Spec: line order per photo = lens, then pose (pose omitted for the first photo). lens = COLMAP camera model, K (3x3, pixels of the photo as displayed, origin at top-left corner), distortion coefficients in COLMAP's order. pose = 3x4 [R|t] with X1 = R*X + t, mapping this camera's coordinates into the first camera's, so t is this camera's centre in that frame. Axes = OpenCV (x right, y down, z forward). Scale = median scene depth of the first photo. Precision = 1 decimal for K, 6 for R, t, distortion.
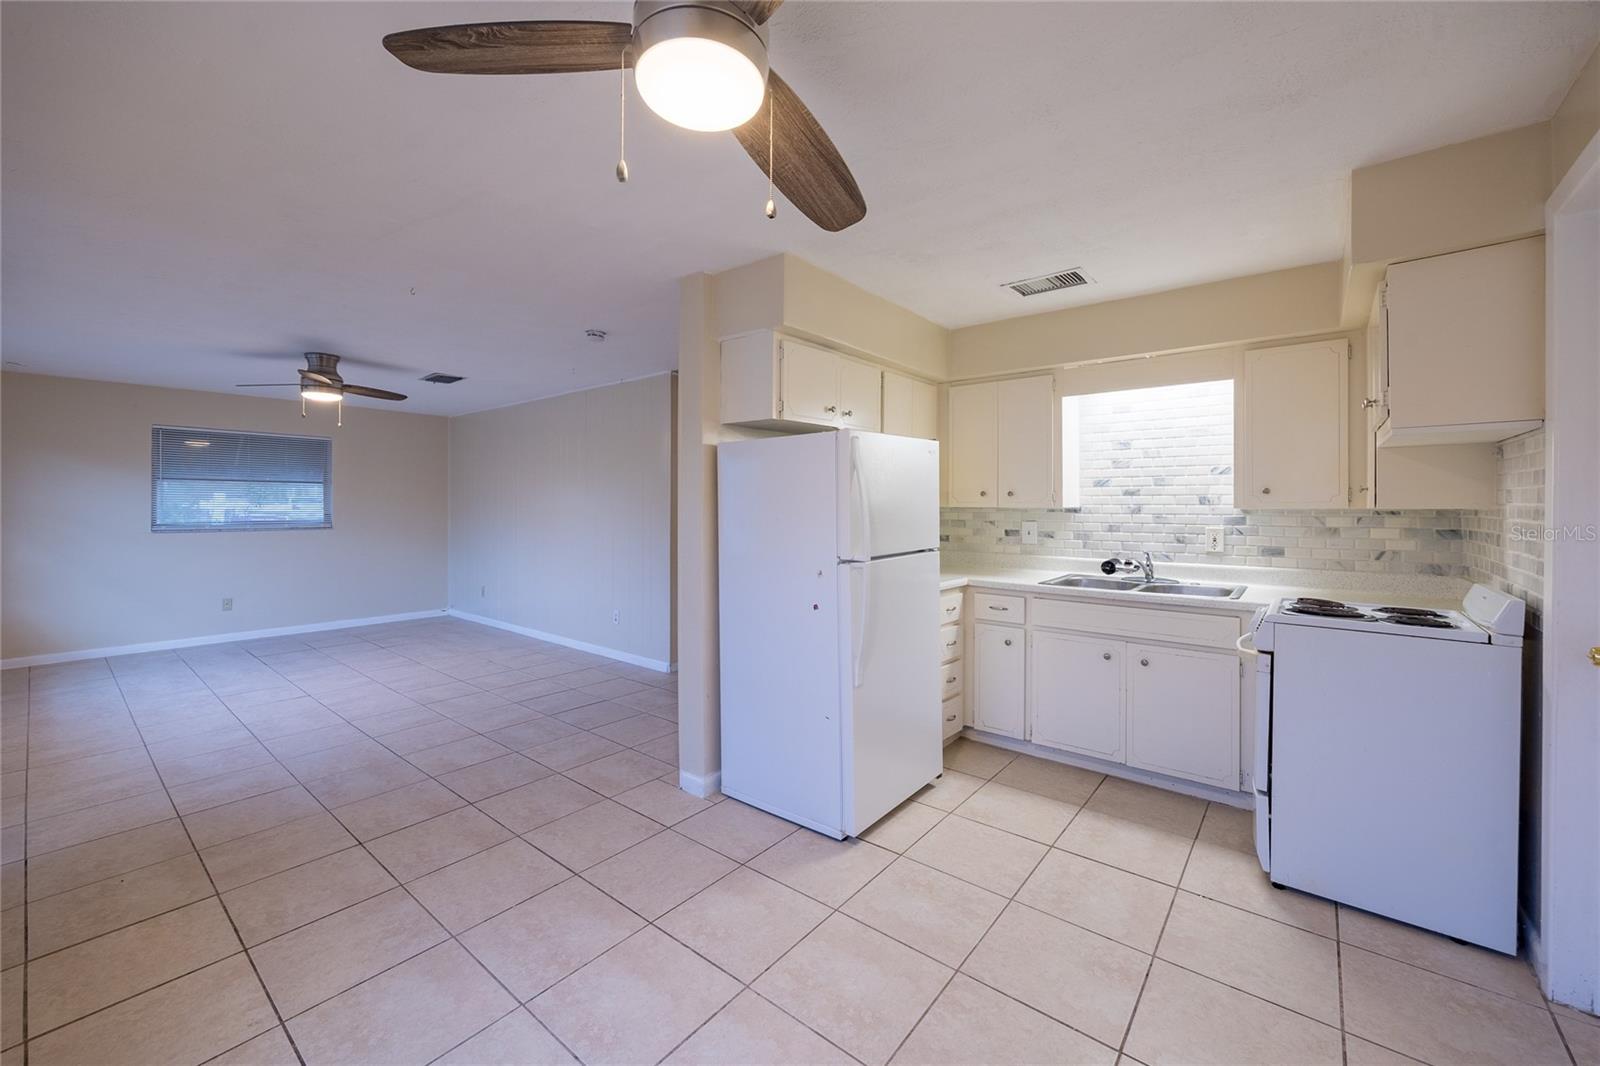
lens RADIAL K [[619.4, 0, 736.3], [0, 619.4, 503.2], [0, 0, 1]] dist [0.000945, -0.000916]
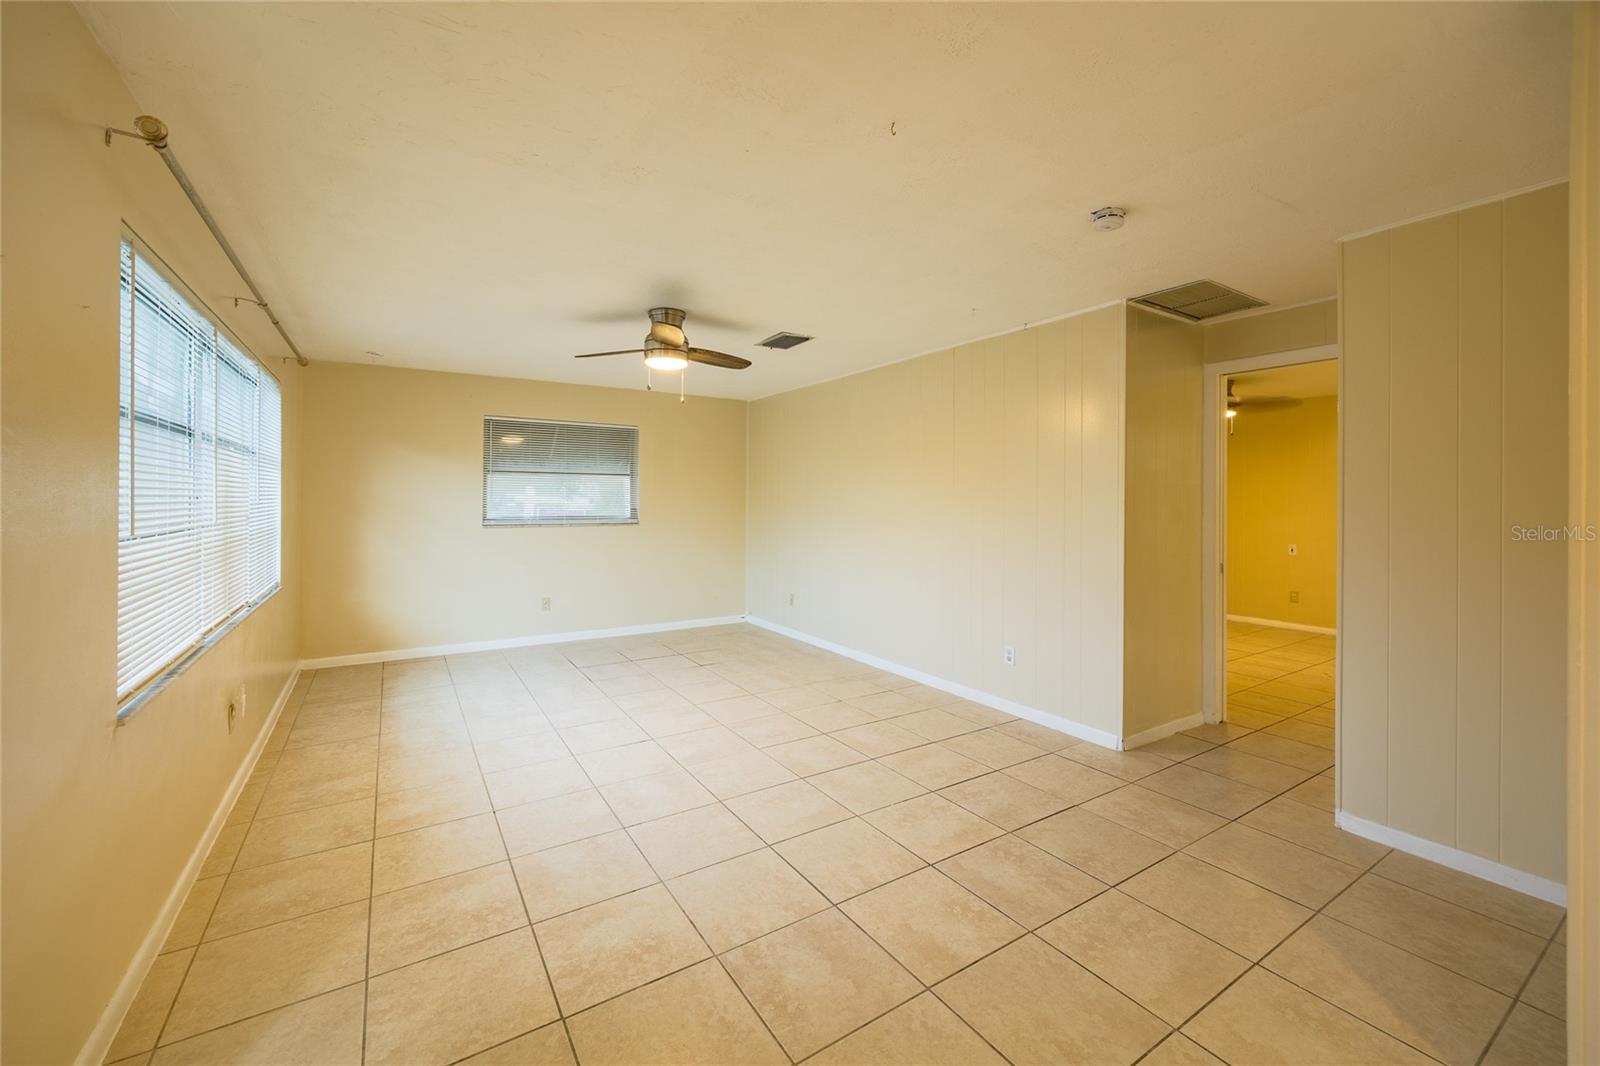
lens RADIAL K [[619.4, 0, 770.0], [0, 619.4, 493.5], [0, 0, 1]] dist [0.000945, -0.000916]
pose [[0.955160, -0.000585, -0.296089, -0.238206], [-0.001277, 0.999981, -0.006095, 0.000082], [0.296087, 0.006200, 0.955141, 0.217507]]
